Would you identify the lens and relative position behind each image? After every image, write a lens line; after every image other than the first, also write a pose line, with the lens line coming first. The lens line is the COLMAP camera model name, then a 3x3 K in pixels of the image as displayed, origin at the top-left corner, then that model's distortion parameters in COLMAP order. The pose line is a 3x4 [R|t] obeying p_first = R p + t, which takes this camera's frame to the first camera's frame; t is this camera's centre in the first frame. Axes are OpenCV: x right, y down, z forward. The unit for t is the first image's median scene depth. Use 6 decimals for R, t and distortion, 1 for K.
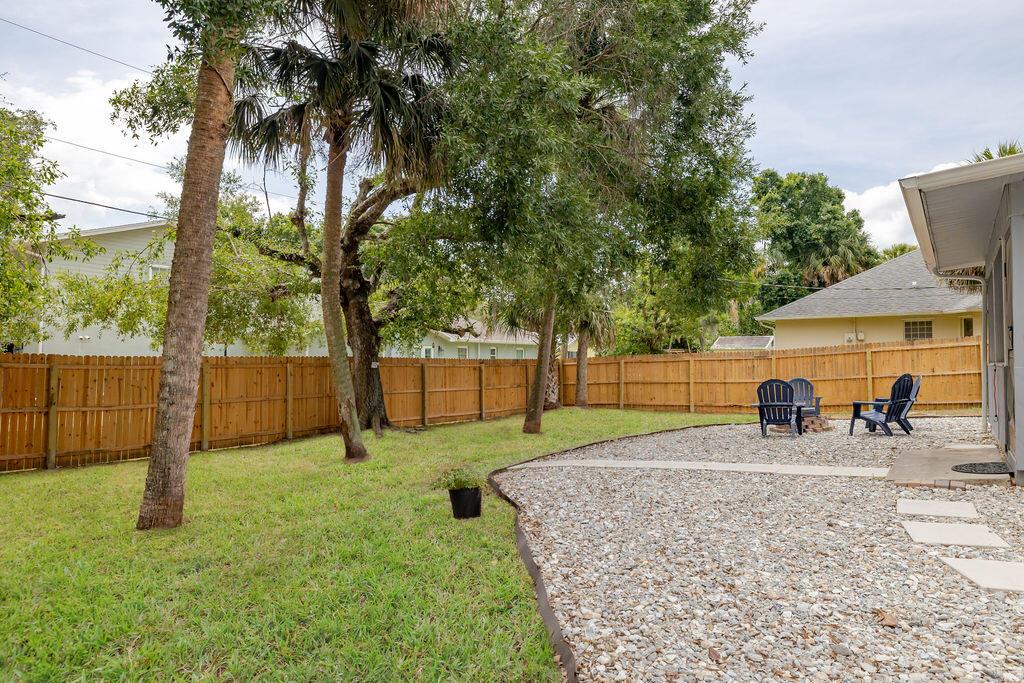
lens RADIAL K [[606.8, 0, 512.0], [0, 606.8, 341.5], [0, 0, 1]] dist [-0.003747, 0.001222]
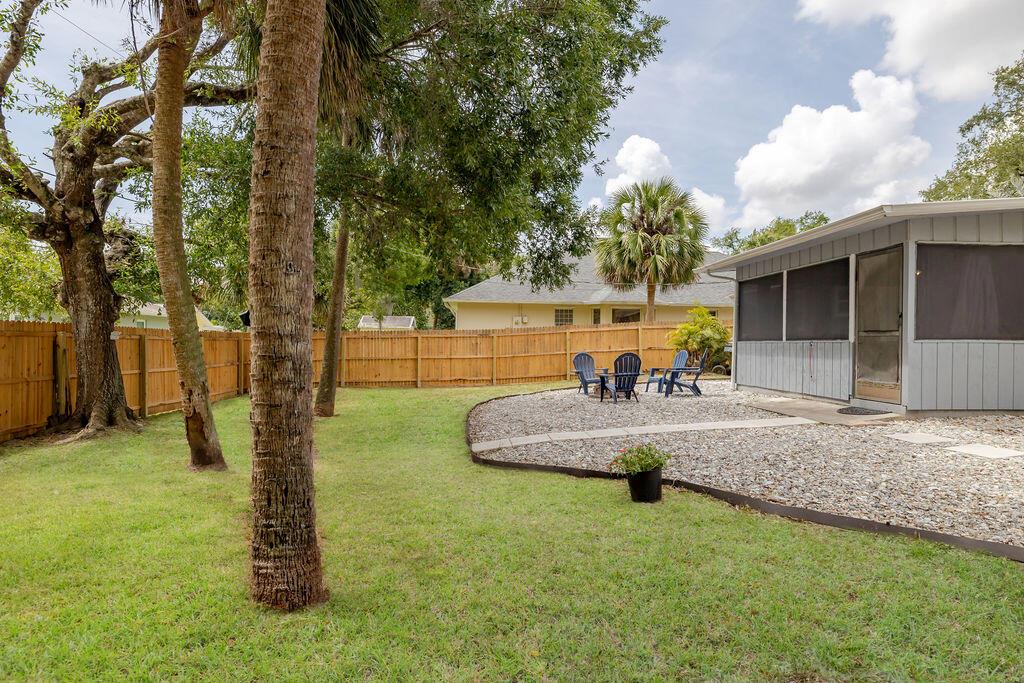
lens RADIAL K [[595.1, 0, 512.0], [0, 595.1, 341.5], [0, 0, 1]] dist [-0.004798, -0.001592]
pose [[0.765345, 0.011842, 0.643511, -0.262534], [-0.034168, 0.999168, 0.022249, 0.012246], [-0.642712, -0.039016, 0.765113, 0.145813]]
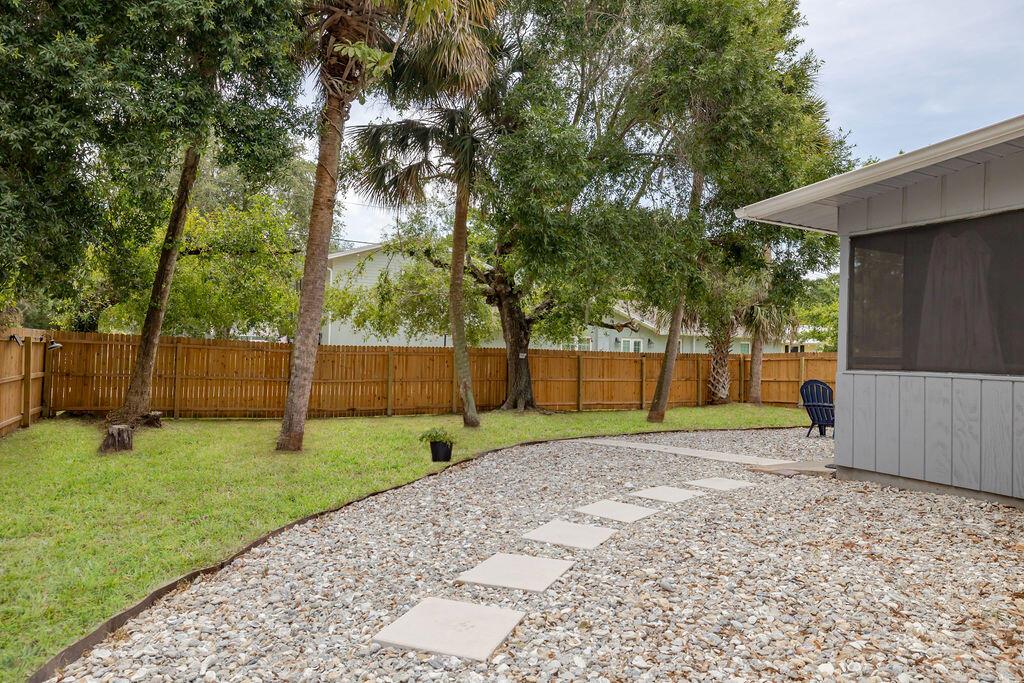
lens RADIAL K [[624.6, 0, 512.0], [0, 624.6, 341.5], [0, 0, 1]] dist [0.000508, 0.000397]
pose [[0.900597, 0.015779, -0.434369, 0.237540], [-0.008580, 0.999792, 0.018529, -0.009645], [0.434571, -0.012960, 0.900544, -0.091842]]
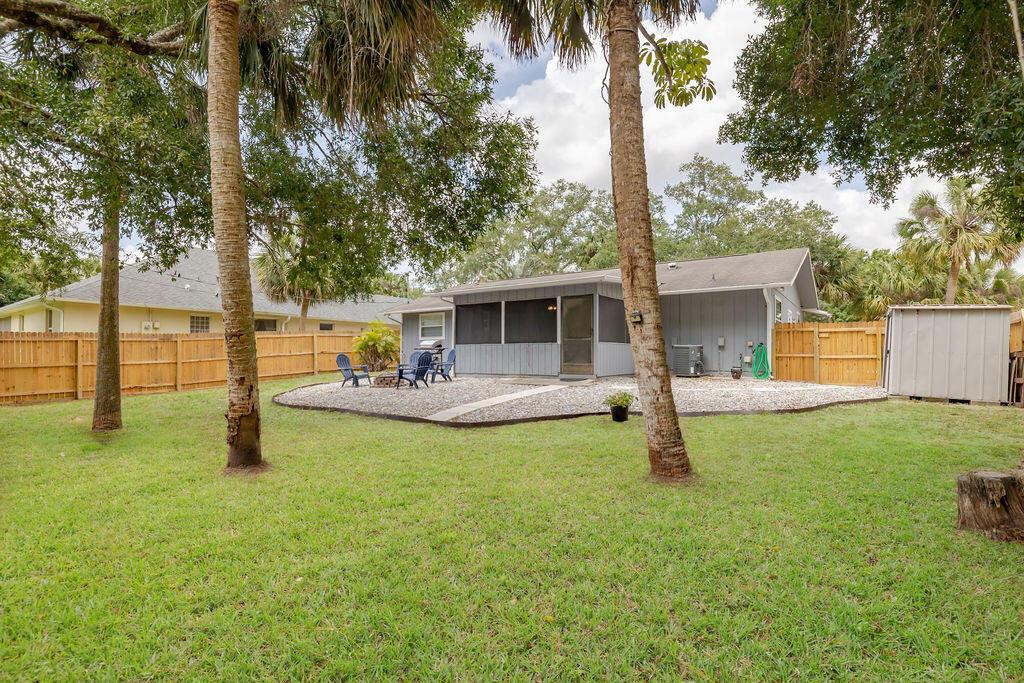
lens RADIAL K [[485.1, 0, 512.0], [0, 485.1, 341.5], [0, 0, 1]] dist [-0.000333, 0.000200]
pose [[-0.025321, 0.028919, 0.999261, -0.482905], [-0.033602, 0.998992, -0.029763, 0.036575], [-0.999114, -0.034331, -0.024324, 0.439023]]
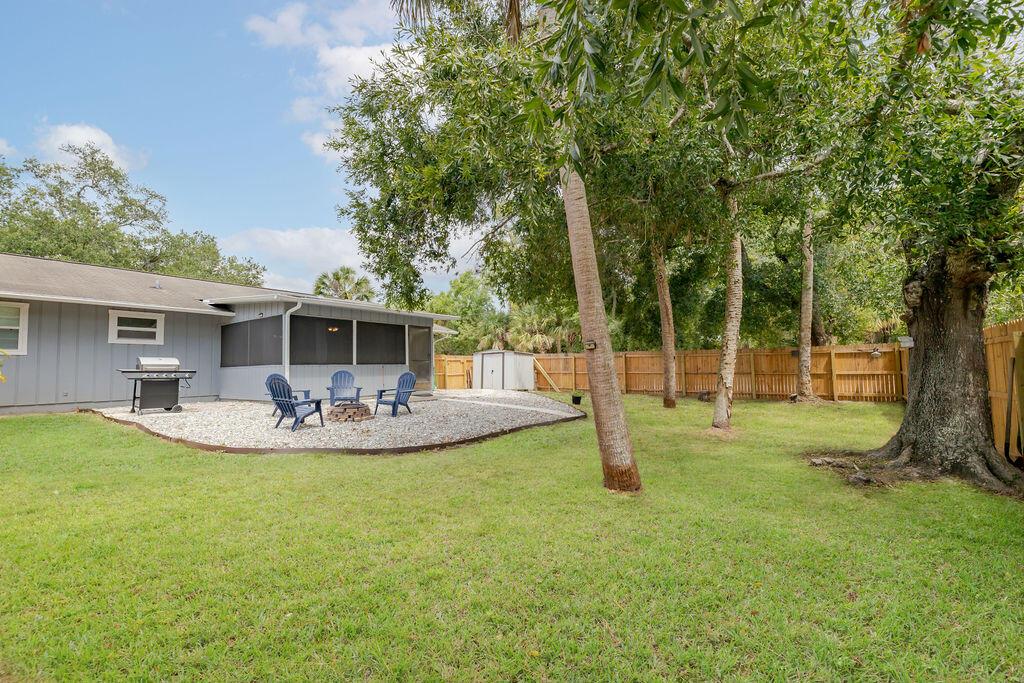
lens RADIAL K [[430.8, 0, 516.1], [0, 430.8, 356.9], [0, 0, 1]] dist [0.002906, 0.000039]
pose [[-0.999601, 0.023693, -0.015391, 0.095755], [0.024666, 0.997486, -0.066437, 0.056112], [0.013778, -0.066790, -0.997672, 1.135551]]
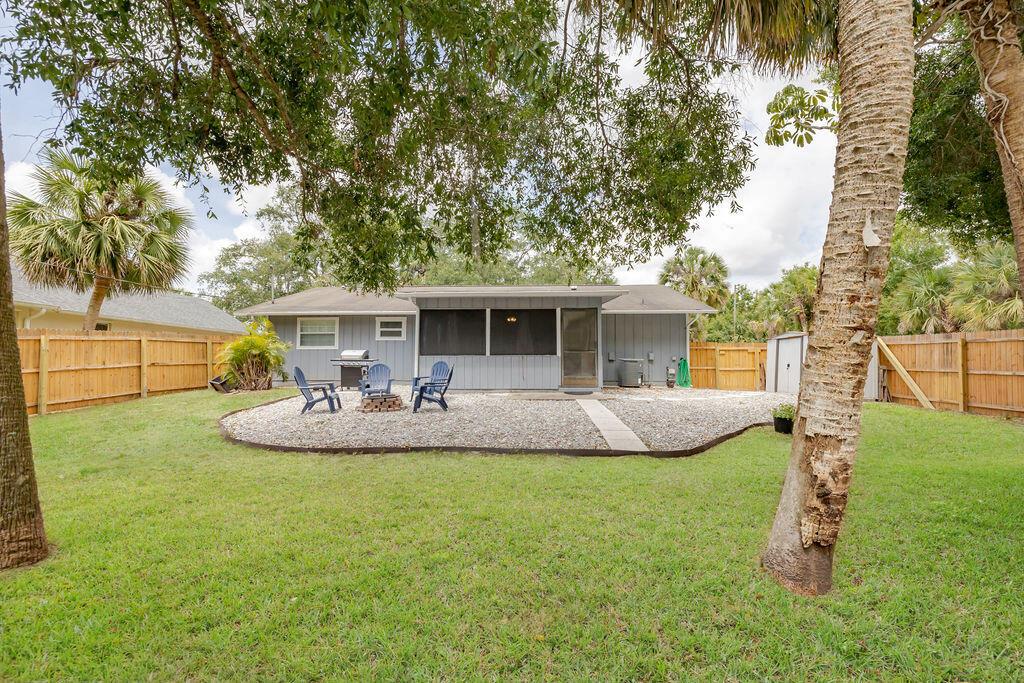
lens RADIAL K [[430.8, 0, 516.1], [0, 430.8, 356.9], [0, 0, 1]] dist [0.002906, 0.000039]
pose [[-0.564873, 0.020058, 0.824934, -0.230265], [-0.027055, 0.998717, -0.042809, 0.045690], [-0.824734, -0.046500, -0.563605, 0.775246]]
